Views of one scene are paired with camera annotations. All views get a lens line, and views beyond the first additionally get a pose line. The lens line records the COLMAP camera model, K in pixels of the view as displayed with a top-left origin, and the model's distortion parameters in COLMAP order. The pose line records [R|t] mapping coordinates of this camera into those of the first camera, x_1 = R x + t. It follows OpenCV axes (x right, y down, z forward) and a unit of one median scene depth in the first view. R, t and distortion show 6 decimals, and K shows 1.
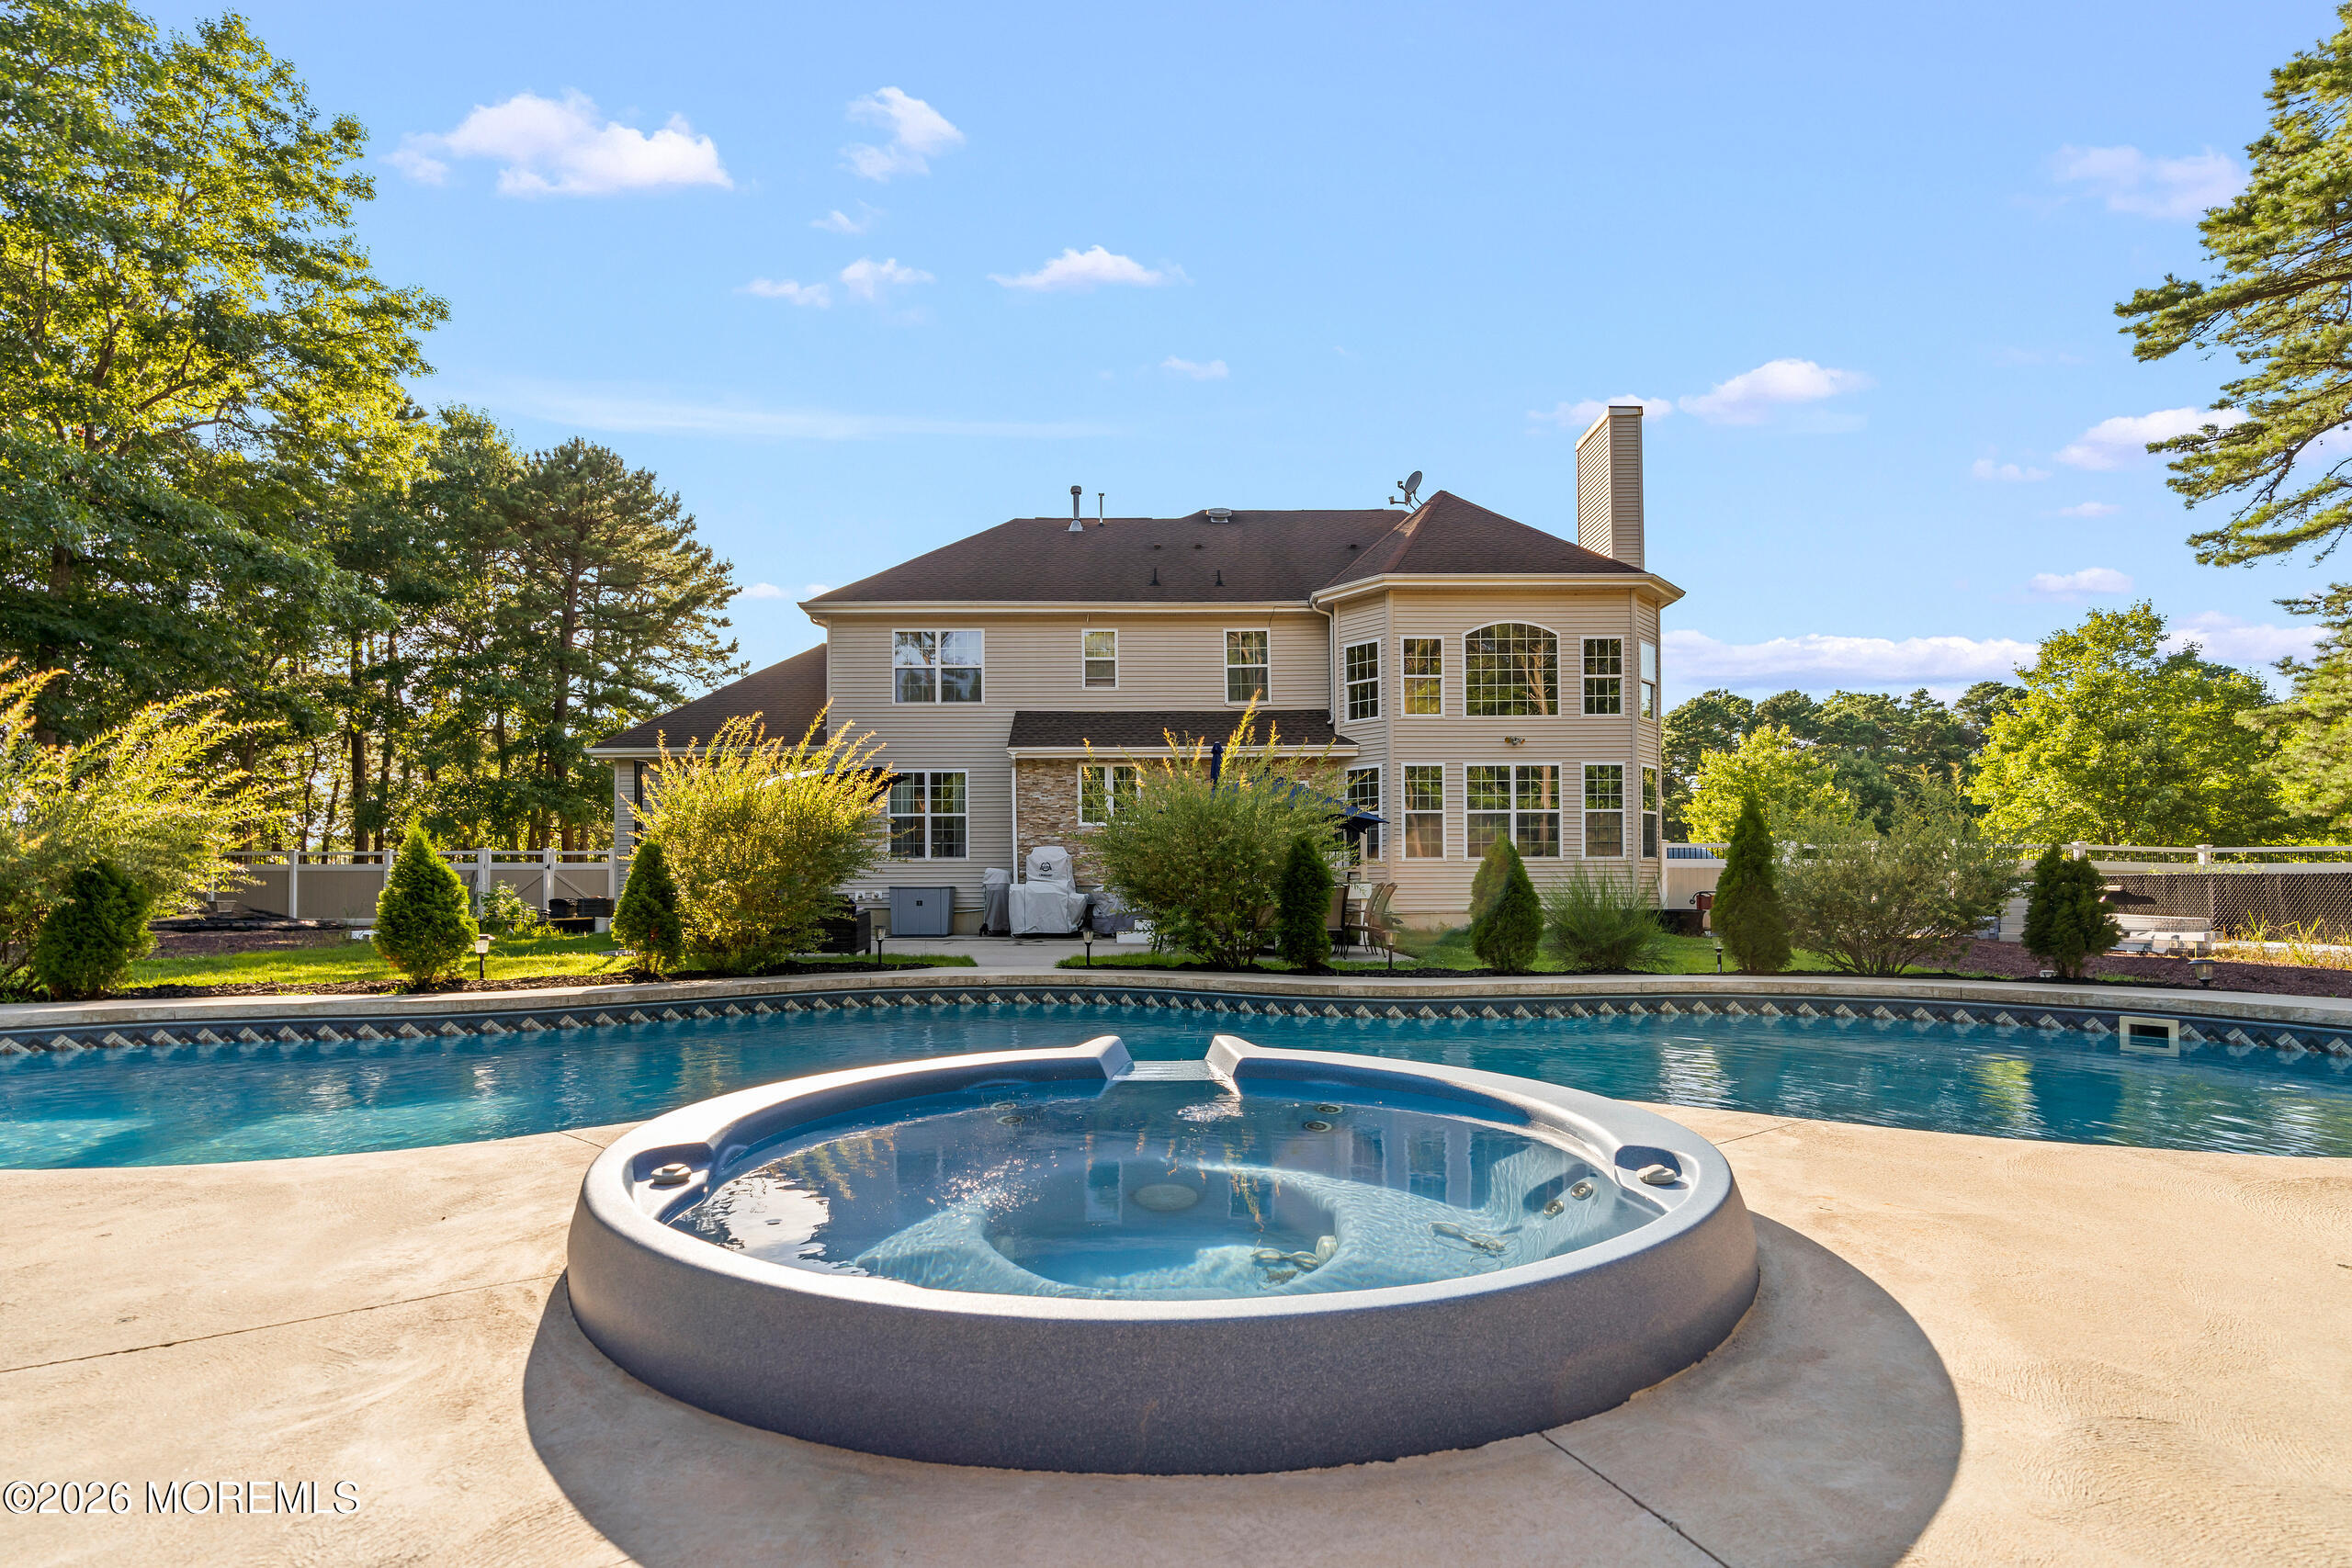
lens RADIAL K [[1124.2, 0, 1182.0], [0, 1124.2, 873.4], [0, 0, 1]] dist [-0.003154, 0.000737]
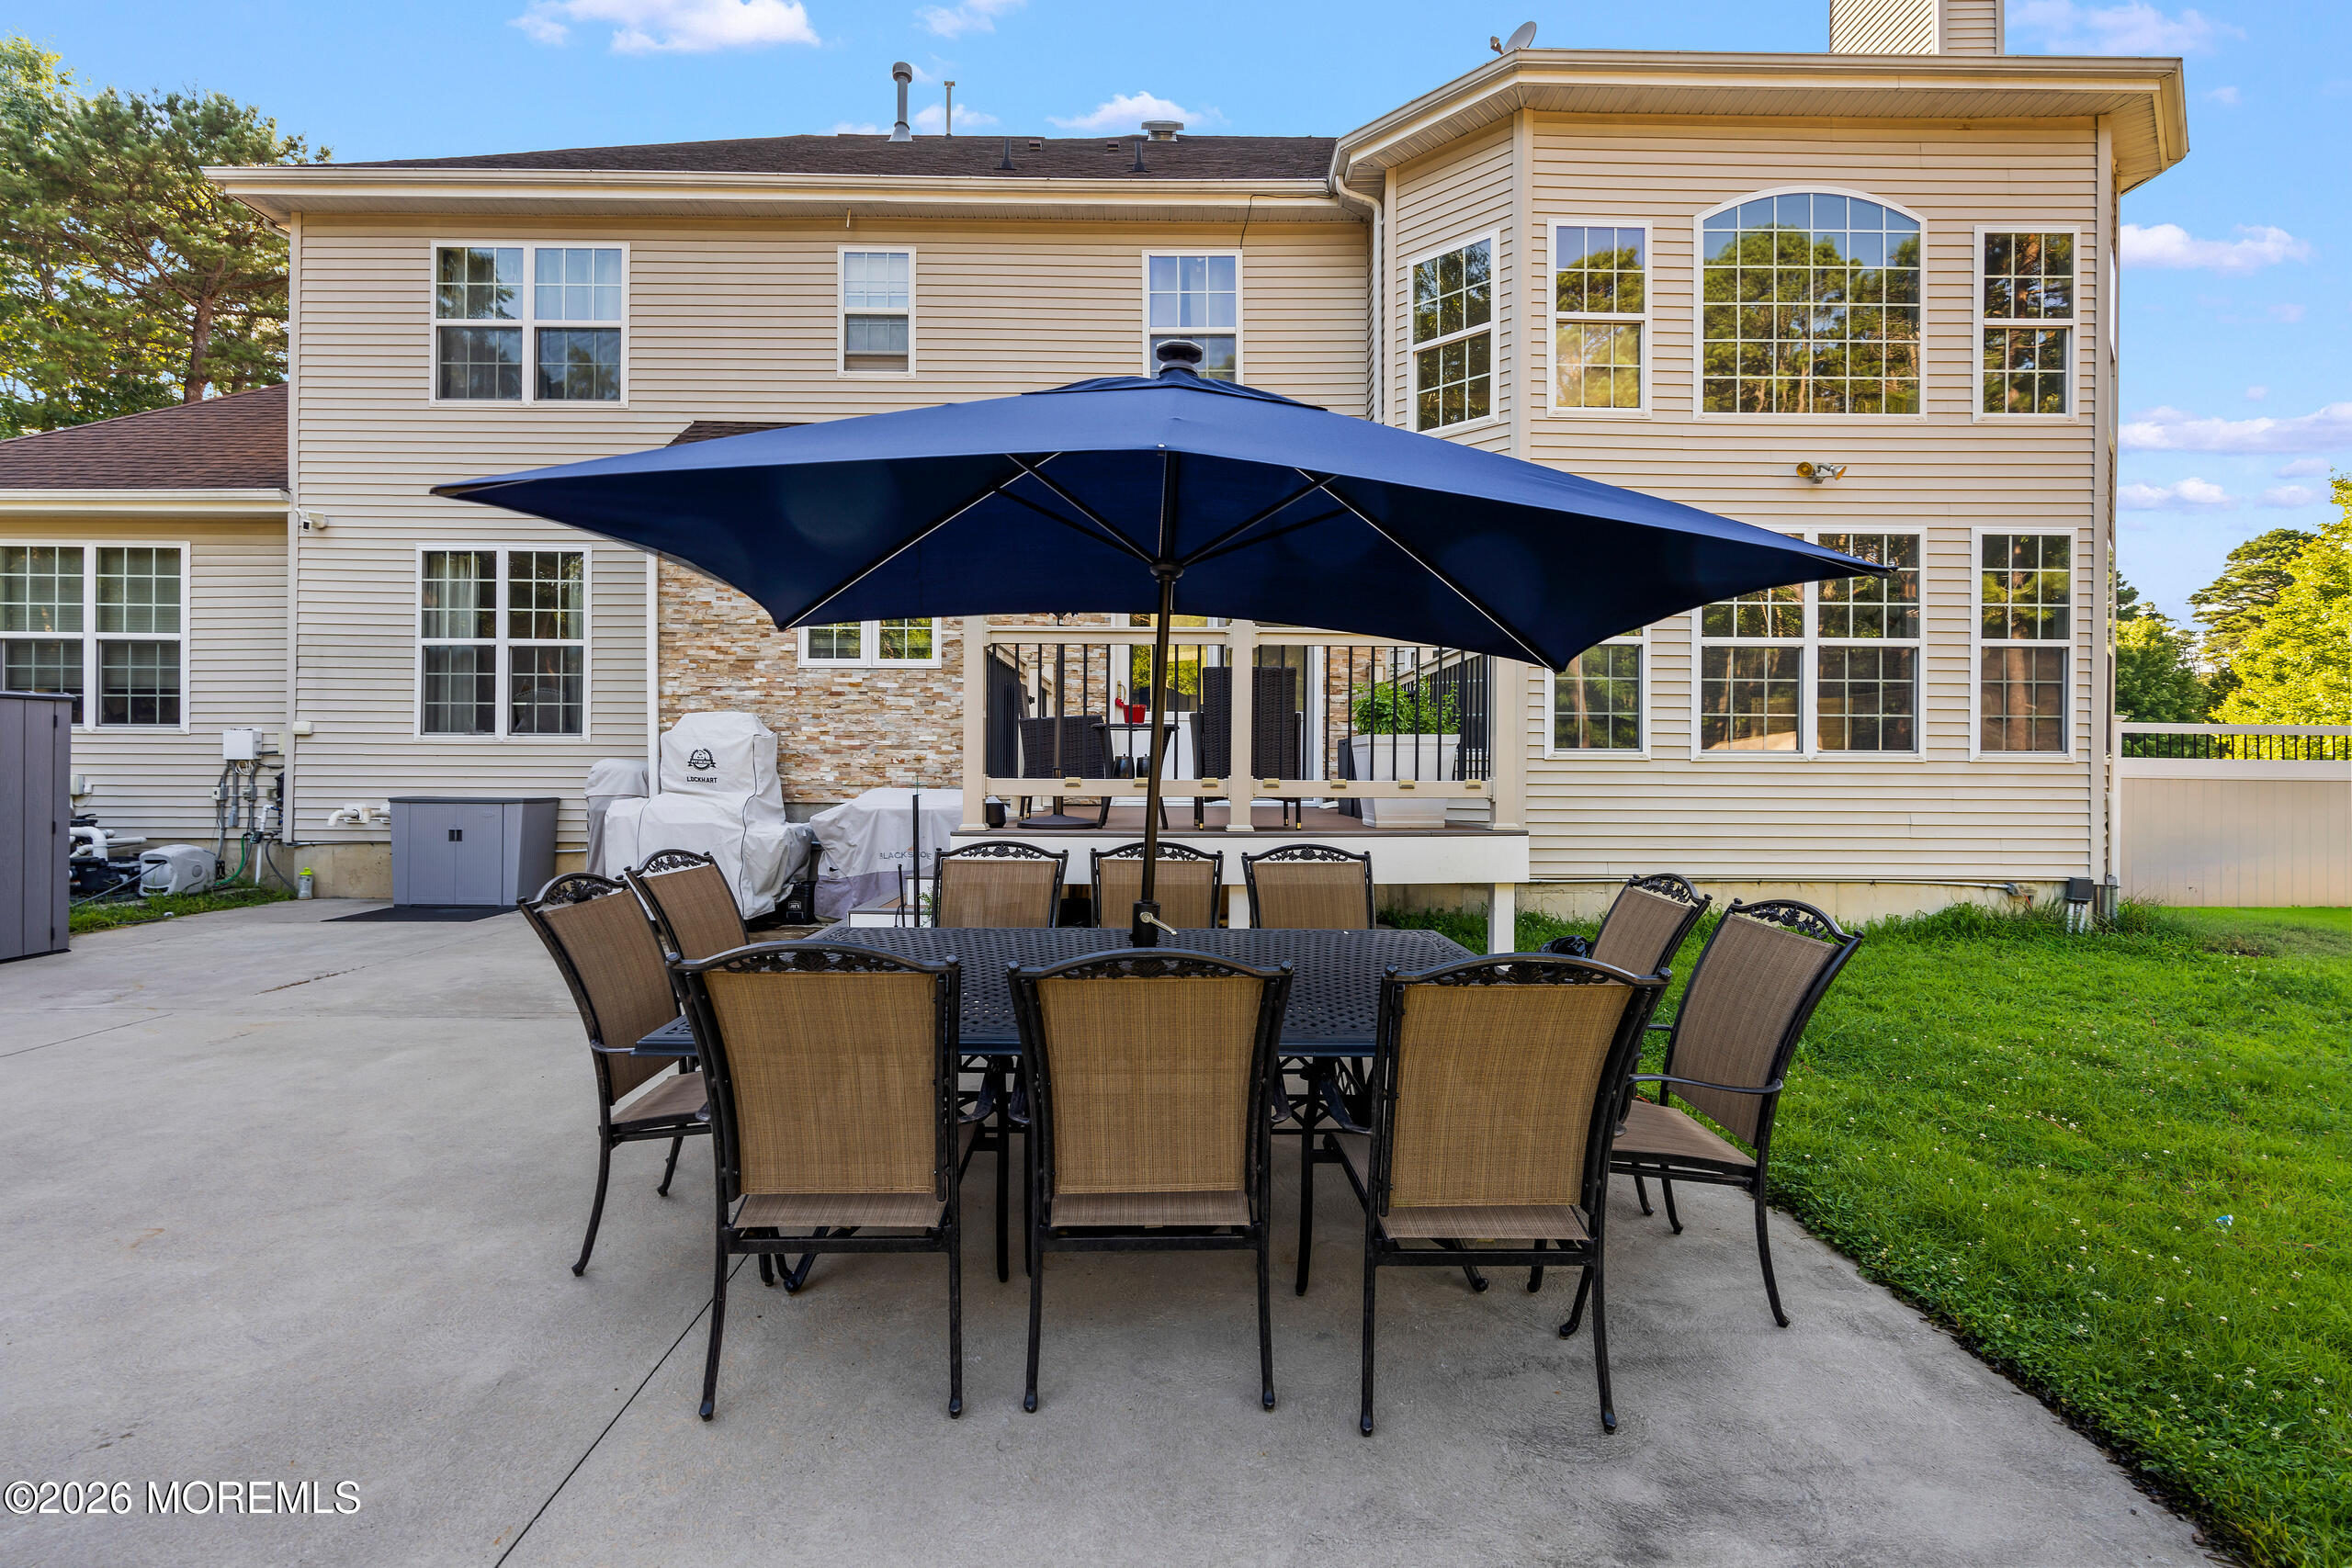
lens RADIAL K [[1092.6, 0, 1170.9], [0, 1092.6, 758.8], [0, 0, 1]] dist [0.000792, 0.000542]
pose [[0.999930, 0.011409, -0.003289, 0.055244], [-0.011366, 0.999855, 0.012663, -0.013035], [0.003433, -0.012625, 0.999914, 0.571760]]
